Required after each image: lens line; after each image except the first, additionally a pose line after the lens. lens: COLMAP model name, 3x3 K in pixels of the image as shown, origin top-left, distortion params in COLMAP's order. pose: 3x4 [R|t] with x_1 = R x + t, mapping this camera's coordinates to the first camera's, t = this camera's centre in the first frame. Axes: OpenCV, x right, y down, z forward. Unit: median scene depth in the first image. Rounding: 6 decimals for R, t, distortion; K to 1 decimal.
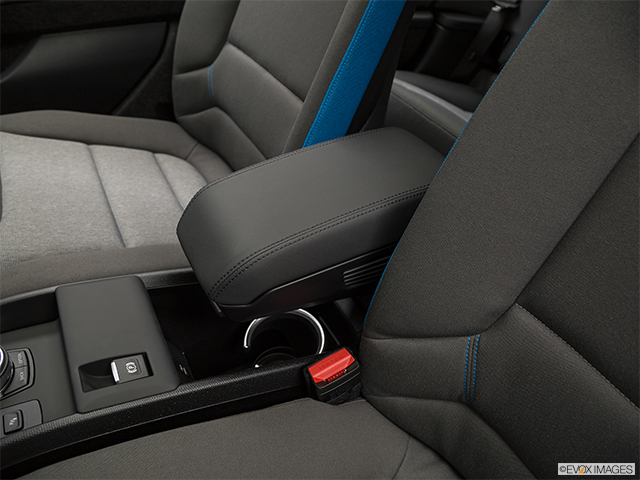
lens RADIAL K [[467.0, 0, 320.4], [0, 467.0, 212.9], [0, 0, 1]] dist [-0.113933, 0.037976]
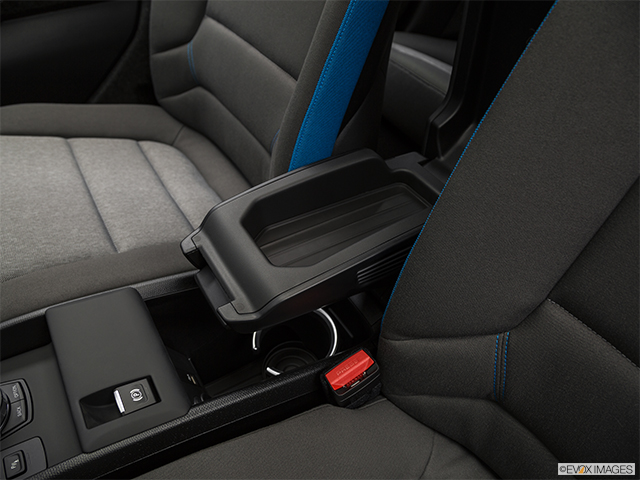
lens RADIAL K [[467.0, 0, 320.4], [0, 467.0, 212.9], [0, 0, 1]] dist [-0.113933, 0.037976]
pose [[0.997351, -0.071436, 0.013685, -0.022625], [0.070051, 0.994033, 0.083618, -0.061714], [-0.019577, -0.082438, 0.996404, 0.082551]]
